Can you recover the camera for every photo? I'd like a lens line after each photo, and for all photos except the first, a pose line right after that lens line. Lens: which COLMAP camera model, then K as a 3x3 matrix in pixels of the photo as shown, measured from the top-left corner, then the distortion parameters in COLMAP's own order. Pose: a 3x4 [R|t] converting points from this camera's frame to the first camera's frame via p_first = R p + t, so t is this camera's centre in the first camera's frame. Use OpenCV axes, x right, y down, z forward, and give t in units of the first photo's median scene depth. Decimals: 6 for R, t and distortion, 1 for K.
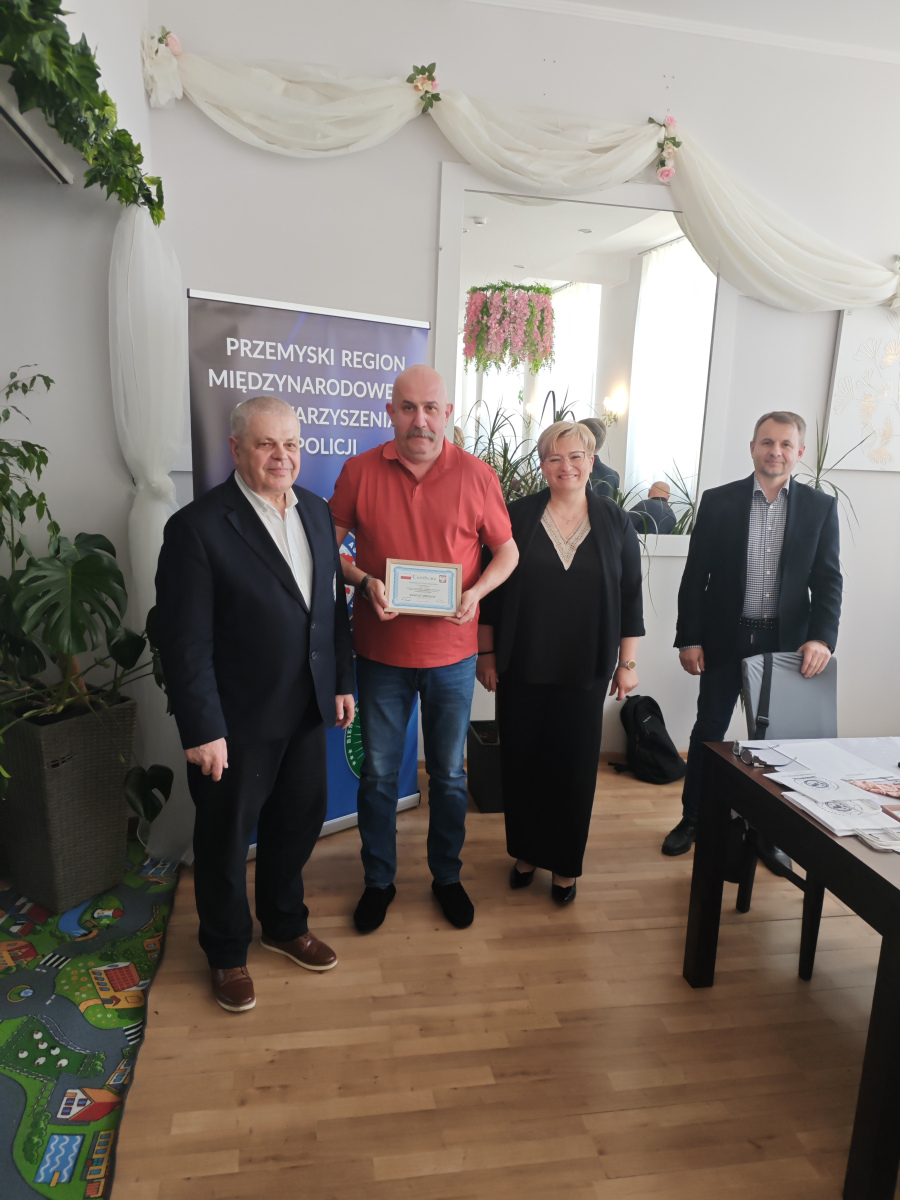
lens RADIAL K [[846.2, 0, 444.1], [0, 846.2, 600.6], [0, 0, 1]] dist [0.031286, -0.028049]
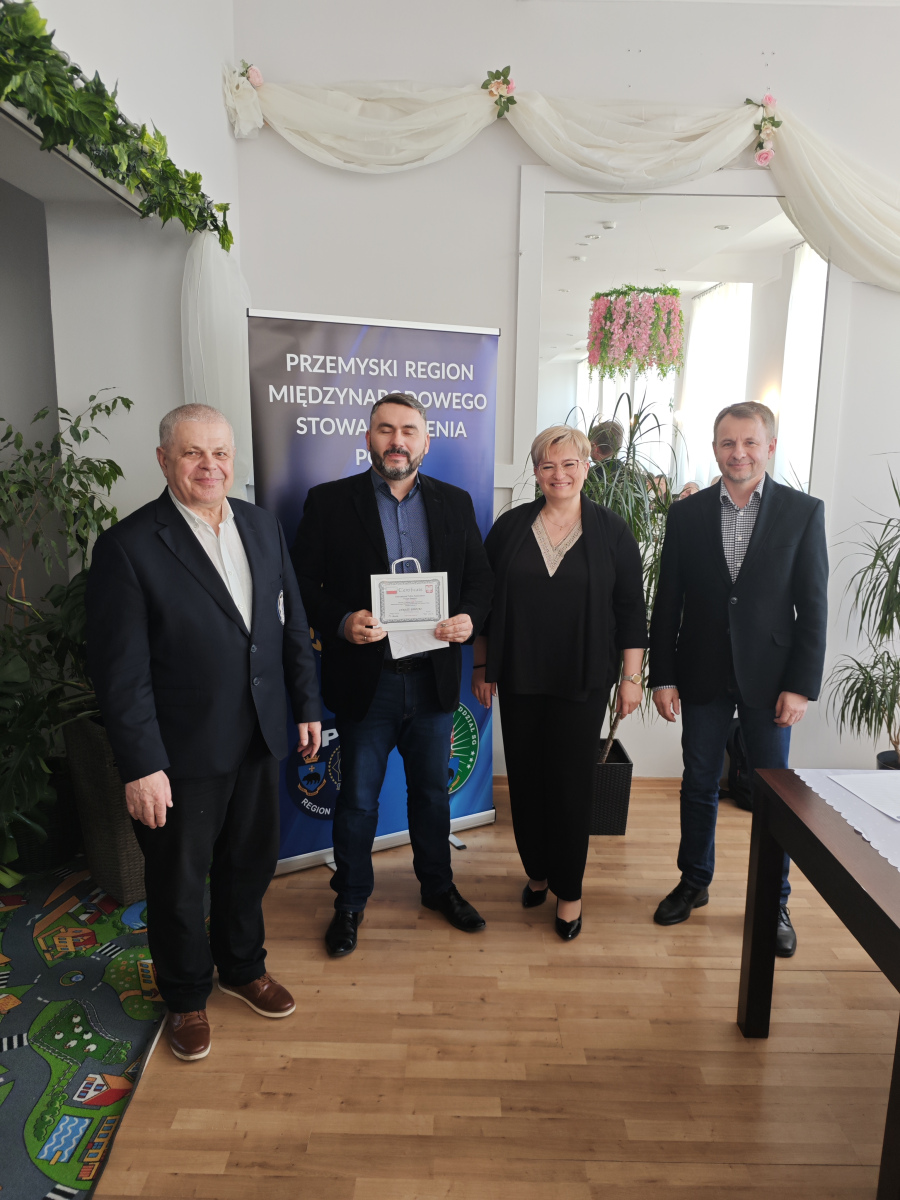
lens RADIAL K [[848.9, 0, 449.3], [0, 848.9, 605.5], [0, 0, 1]] dist [0.033429, -0.034909]
pose [[0.982439, 0.006786, -0.186458, 0.130265], [-0.008976, 0.999900, -0.010908, 0.003735], [0.186365, 0.012390, 0.982402, 0.030080]]
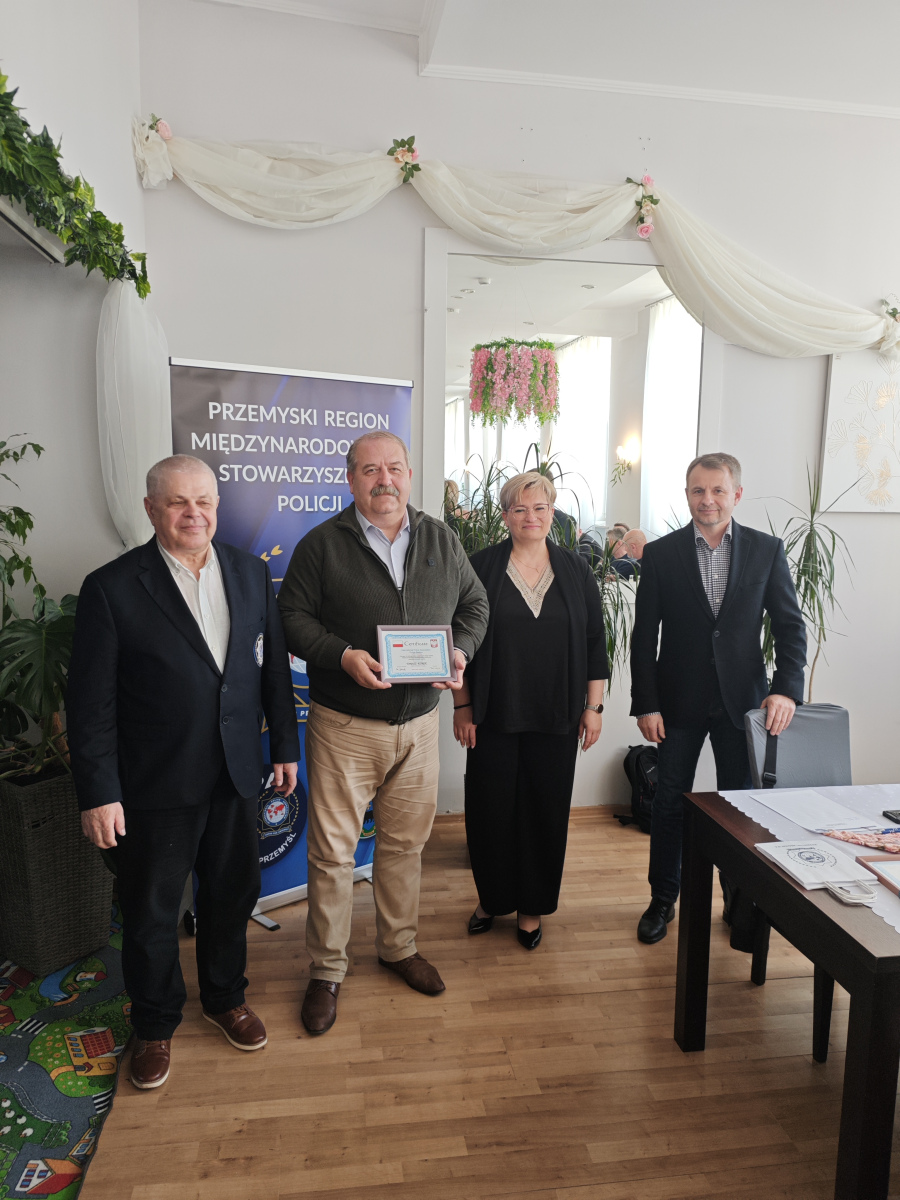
lens RADIAL K [[846.2, 0, 444.1], [0, 846.2, 600.6], [0, 0, 1]] dist [0.031286, -0.028049]
pose [[0.999016, -0.023383, -0.037684, 0.061829], [0.021032, 0.997877, -0.061629, 0.000086], [0.039045, 0.060776, 0.997387, -0.000636]]
